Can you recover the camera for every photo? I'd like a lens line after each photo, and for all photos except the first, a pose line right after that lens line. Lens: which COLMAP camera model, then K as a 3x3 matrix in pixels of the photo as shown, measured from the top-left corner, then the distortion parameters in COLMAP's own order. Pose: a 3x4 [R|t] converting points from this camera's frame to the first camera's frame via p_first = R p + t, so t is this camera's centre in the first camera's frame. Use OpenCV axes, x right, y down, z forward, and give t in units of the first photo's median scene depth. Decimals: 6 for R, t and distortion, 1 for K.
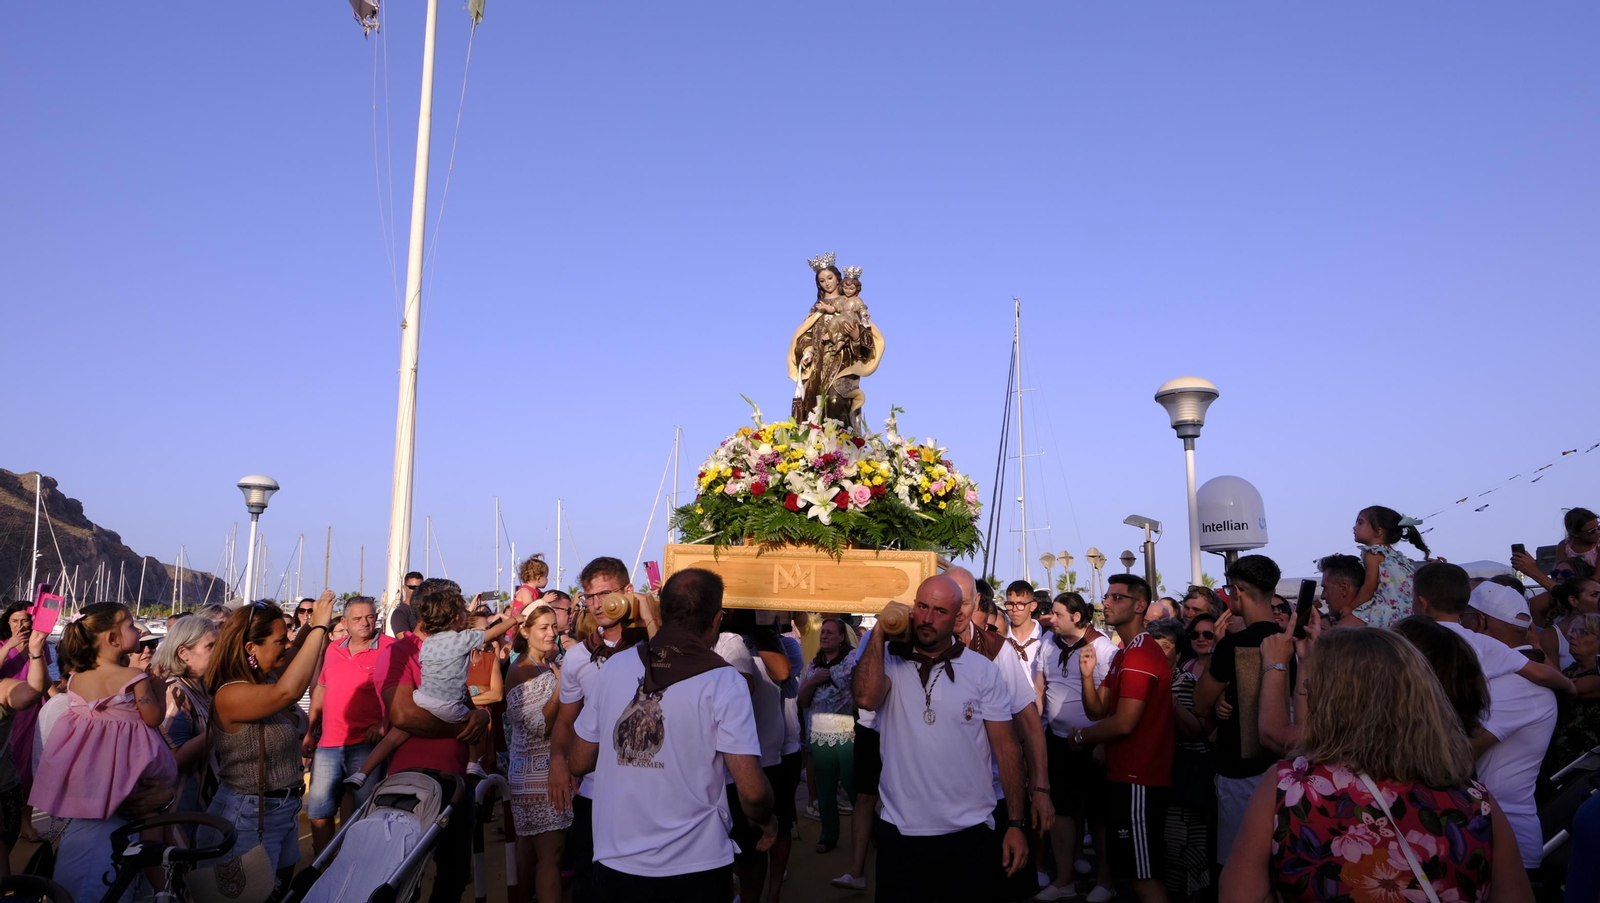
lens RADIAL K [[1219.5, 0, 805.4], [0, 1219.5, 446.8], [0, 0, 1]] dist [-0.041107, -0.004302]
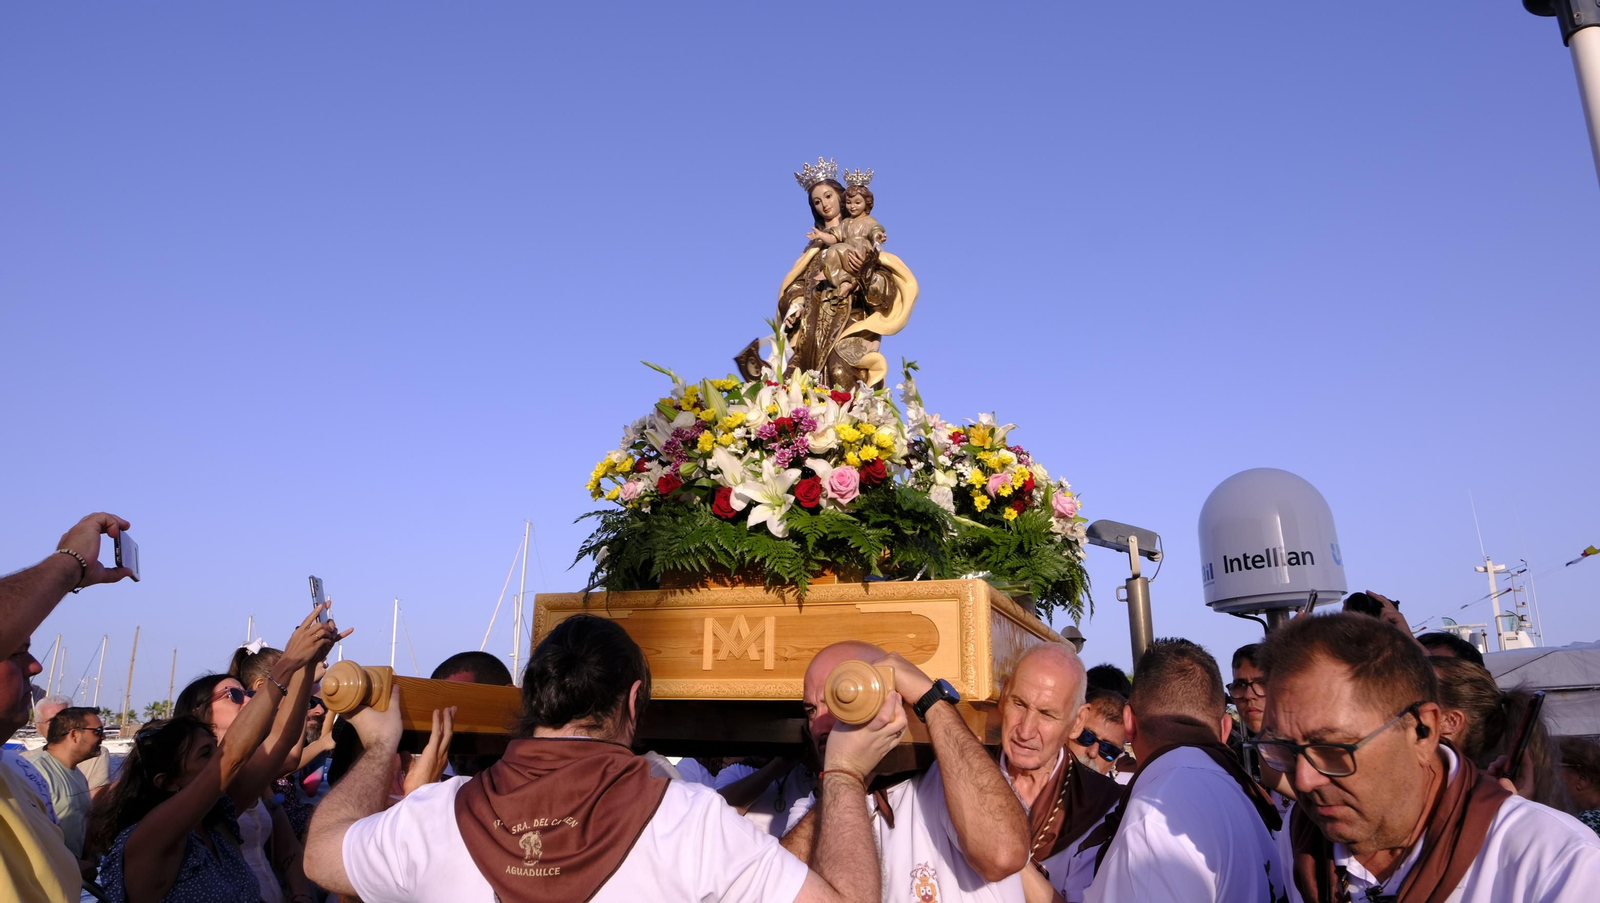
lens RADIAL K [[1159.8, 0, 796.2], [0, 1159.8, 437.1], [0, 0, 1]] dist [0.039310, 0.000543]
pose [[0.987107, -0.061999, -0.147566, 0.097871], [0.041315, 0.989386, -0.139316, 0.086435], [0.154637, 0.131423, 0.979191, 0.447862]]
